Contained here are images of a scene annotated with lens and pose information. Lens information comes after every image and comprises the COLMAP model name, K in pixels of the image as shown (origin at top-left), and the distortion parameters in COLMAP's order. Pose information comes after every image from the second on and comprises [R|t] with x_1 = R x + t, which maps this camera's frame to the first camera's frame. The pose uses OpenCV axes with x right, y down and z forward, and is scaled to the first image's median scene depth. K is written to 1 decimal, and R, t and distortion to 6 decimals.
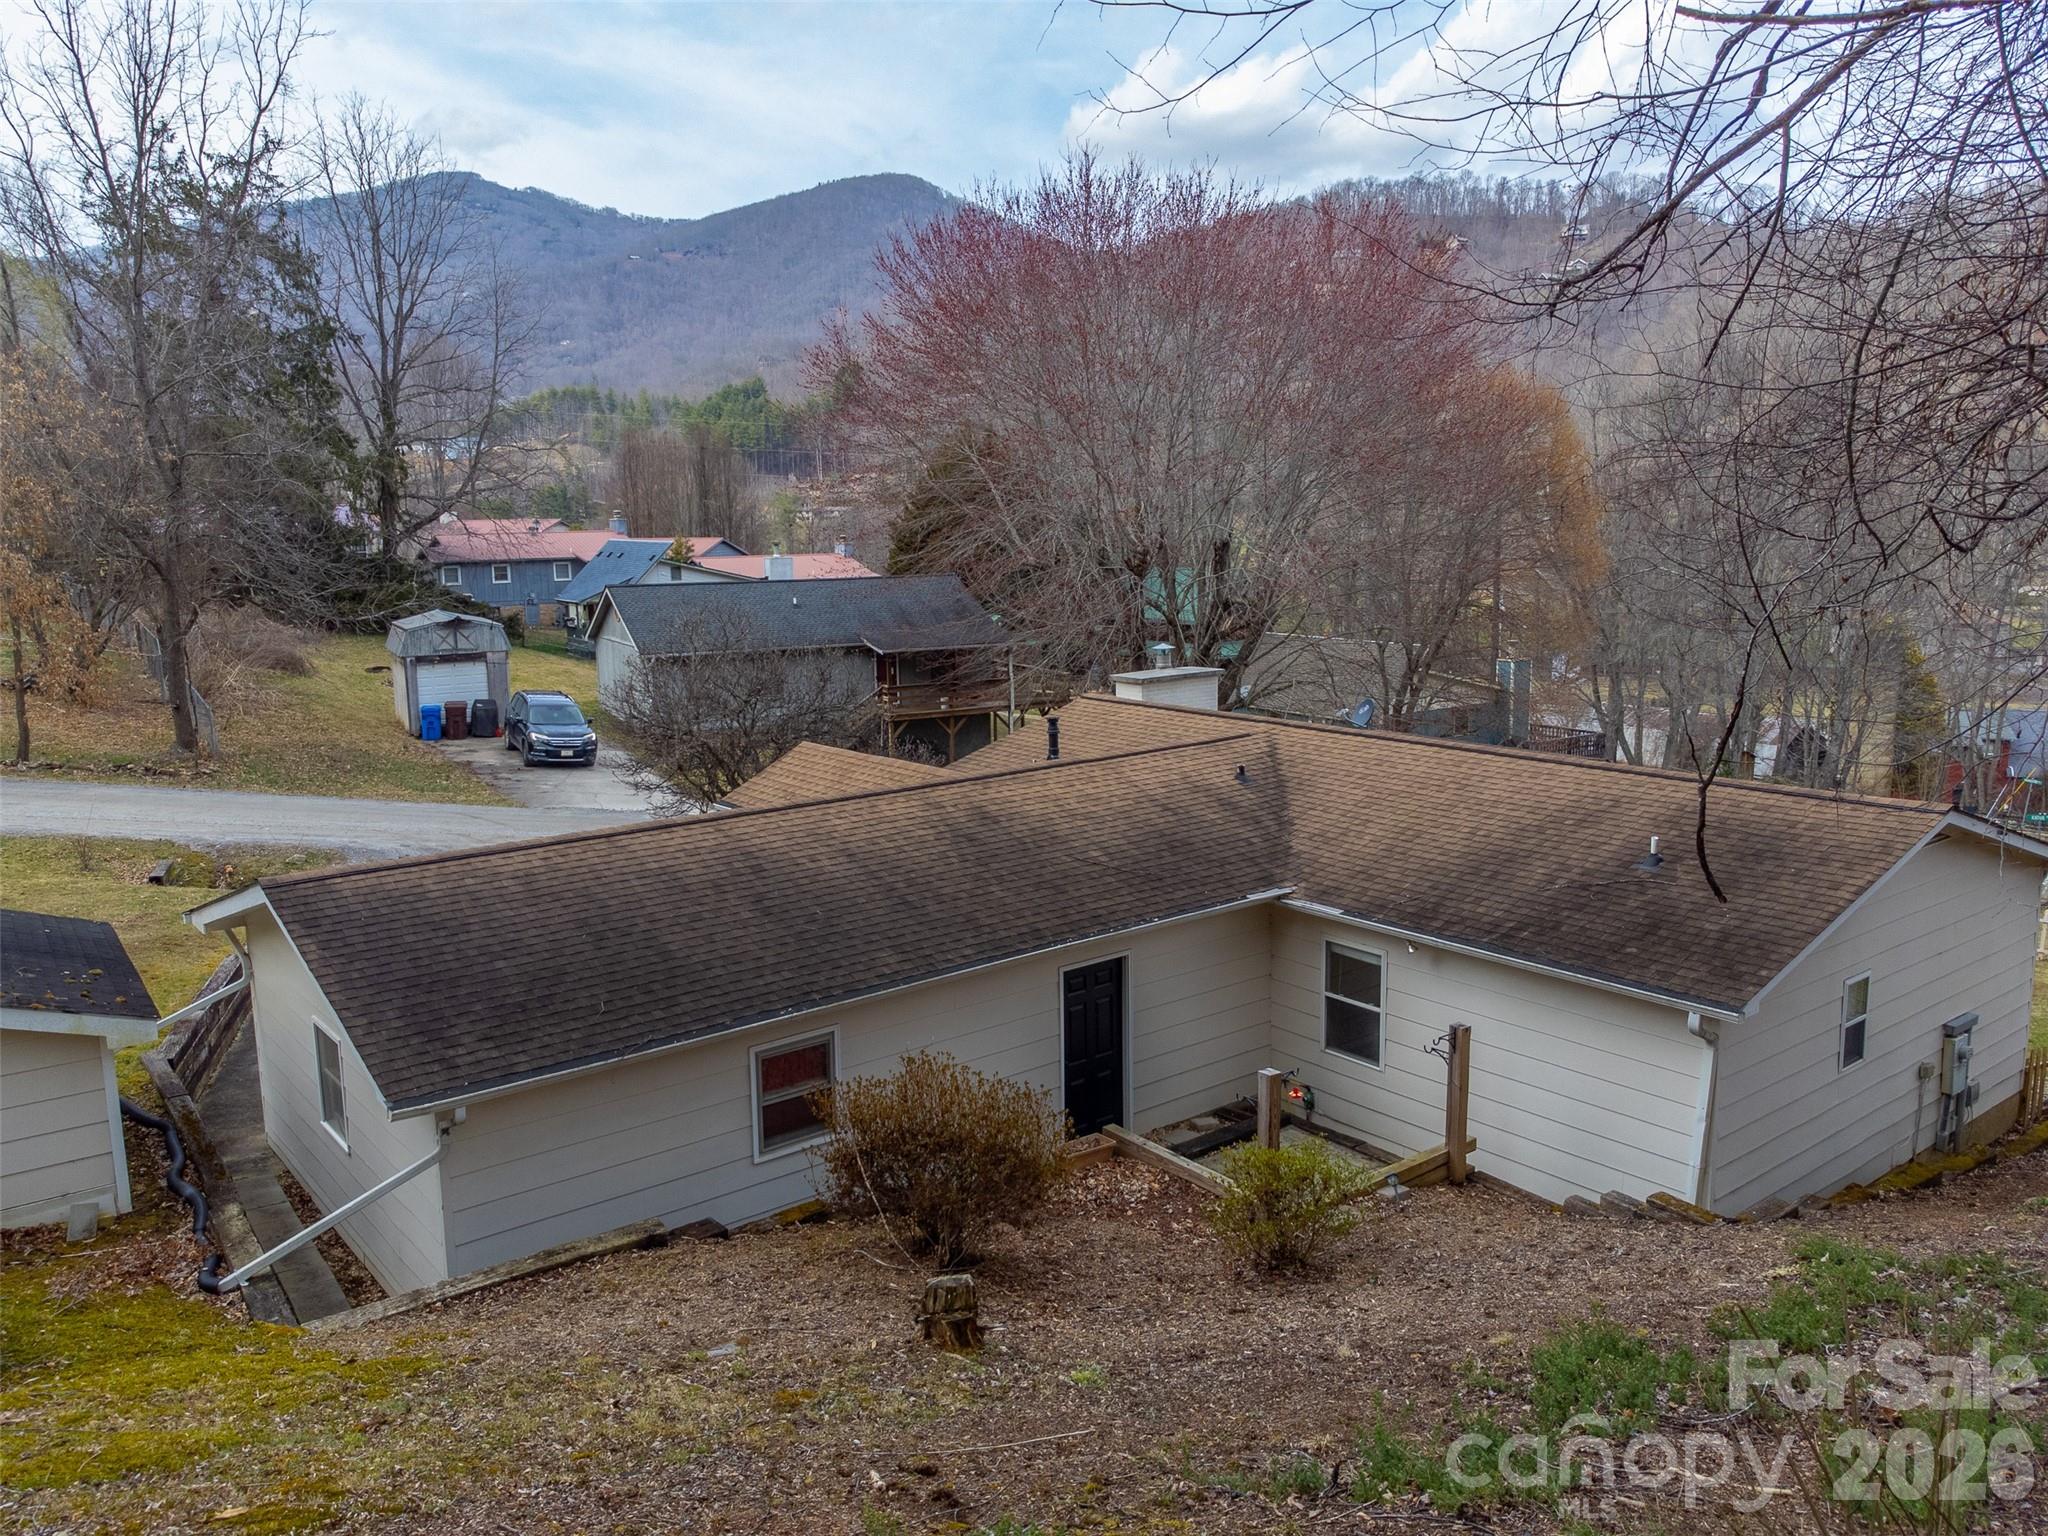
lens RADIAL K [[1540.0, 0, 1012.5], [0, 1540.0, 755.6], [0, 0, 1]] dist [0.036622, 0.001428]
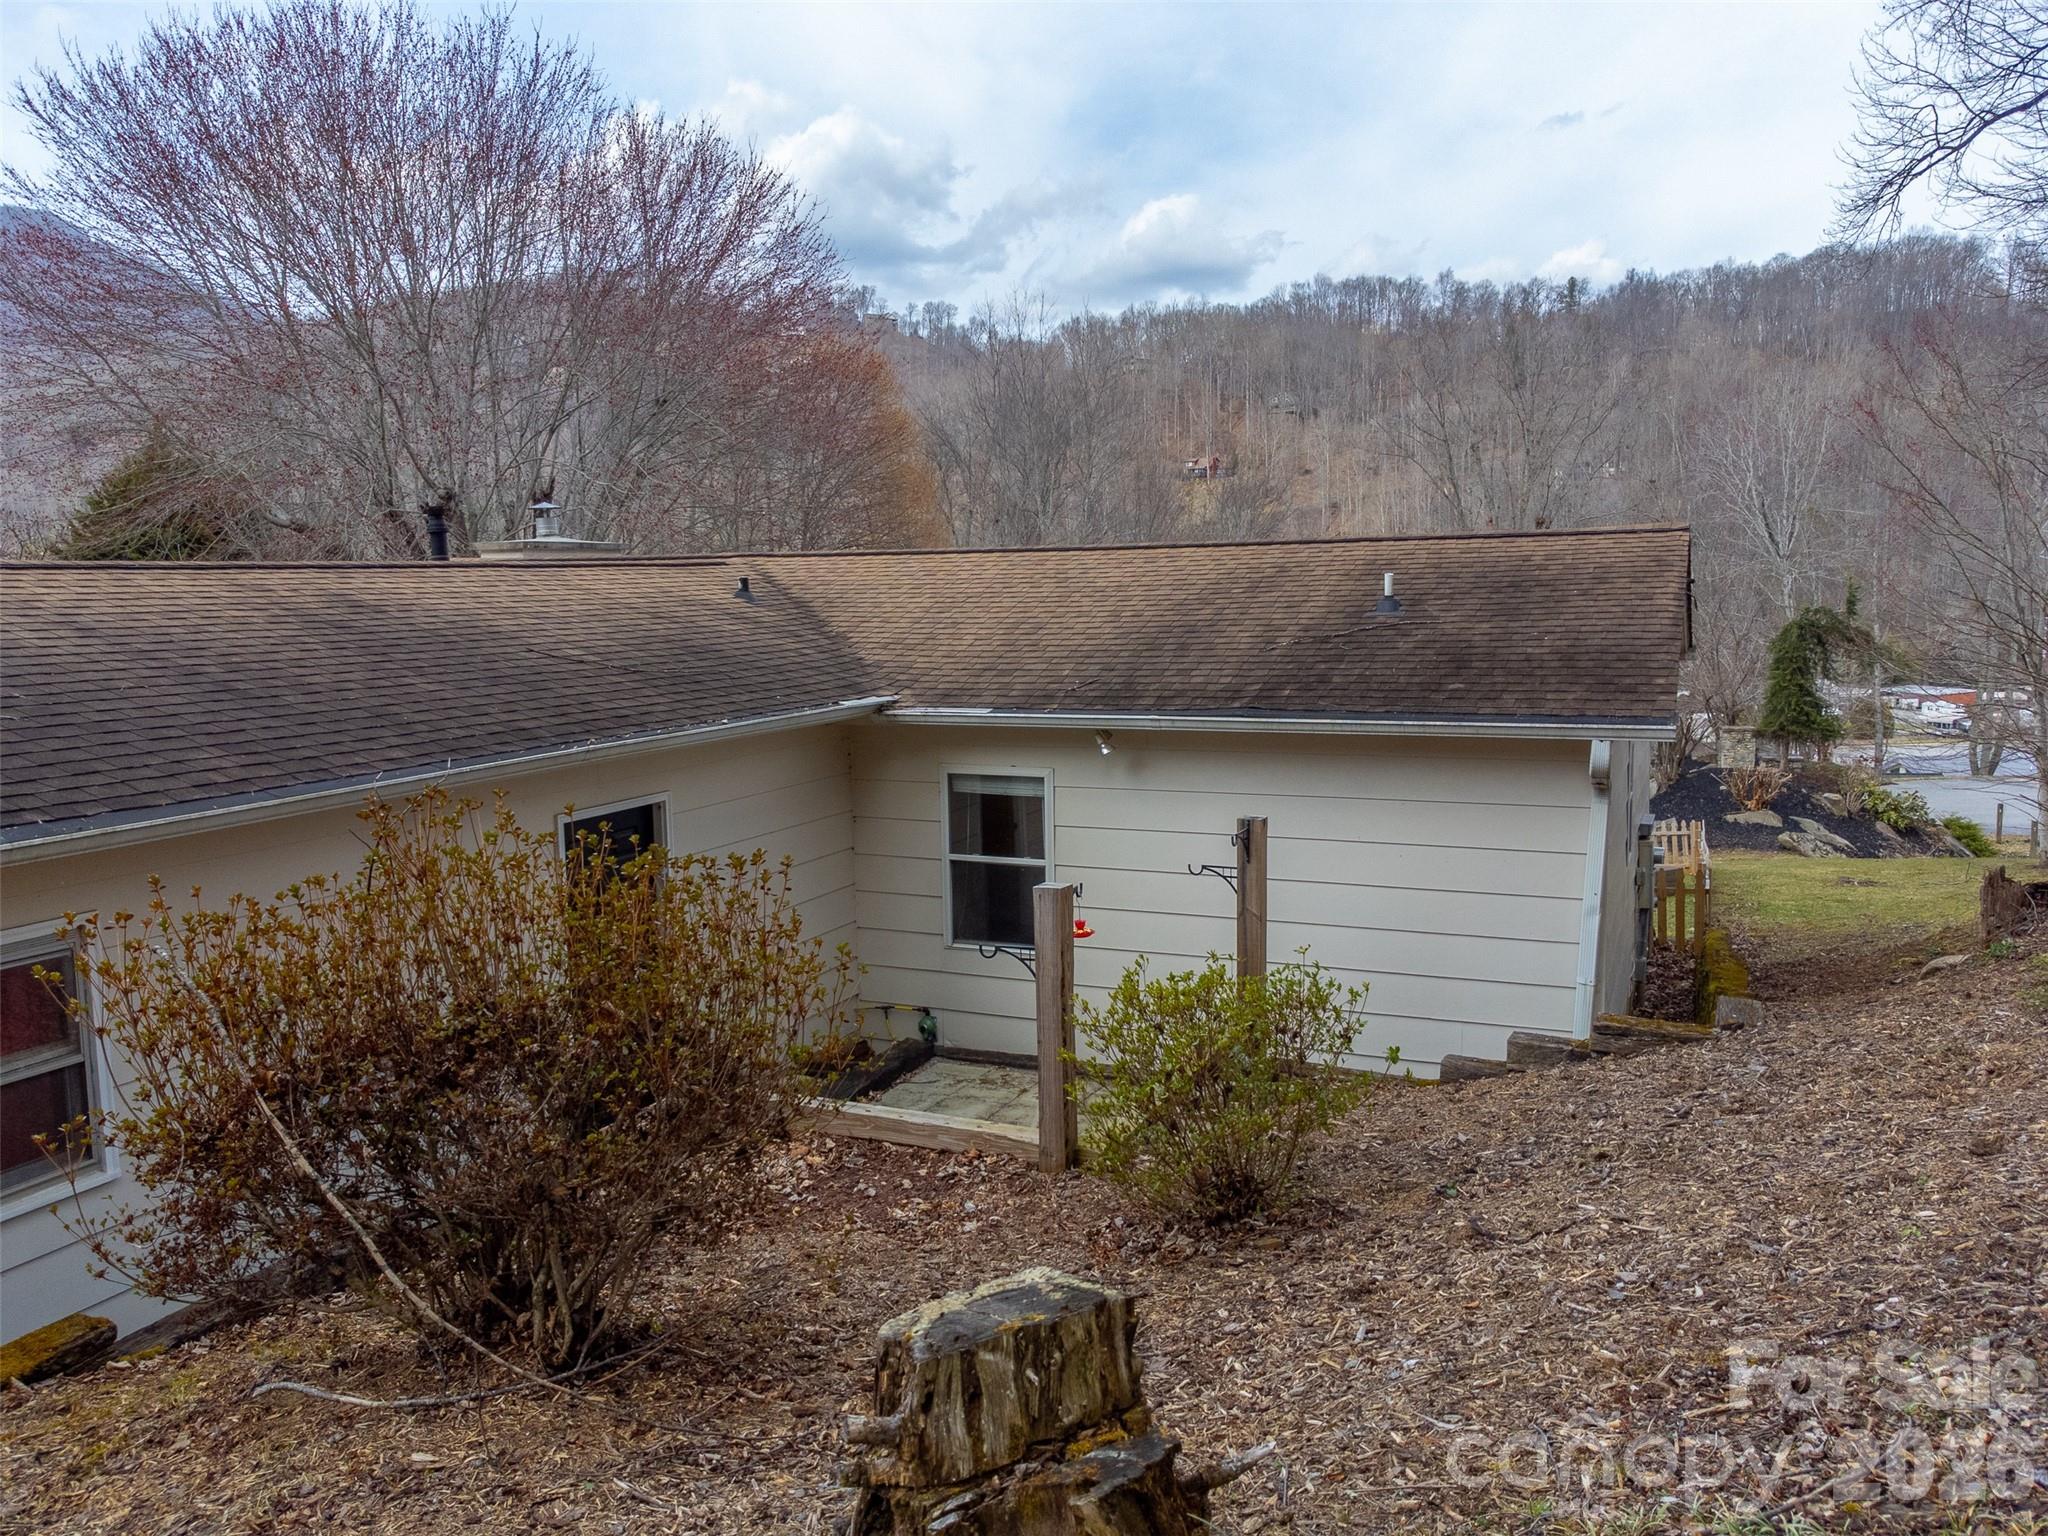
lens RADIAL K [[1540.0, 0, 1012.5], [0, 1540.0, 755.6], [0, 0, 1]] dist [0.036622, 0.001428]
pose [[0.889138, -0.053044, 0.454554, -0.070438], [0.078221, 0.996258, -0.036749, 0.143591], [-0.450904, 0.068230, 0.889961, 0.424516]]
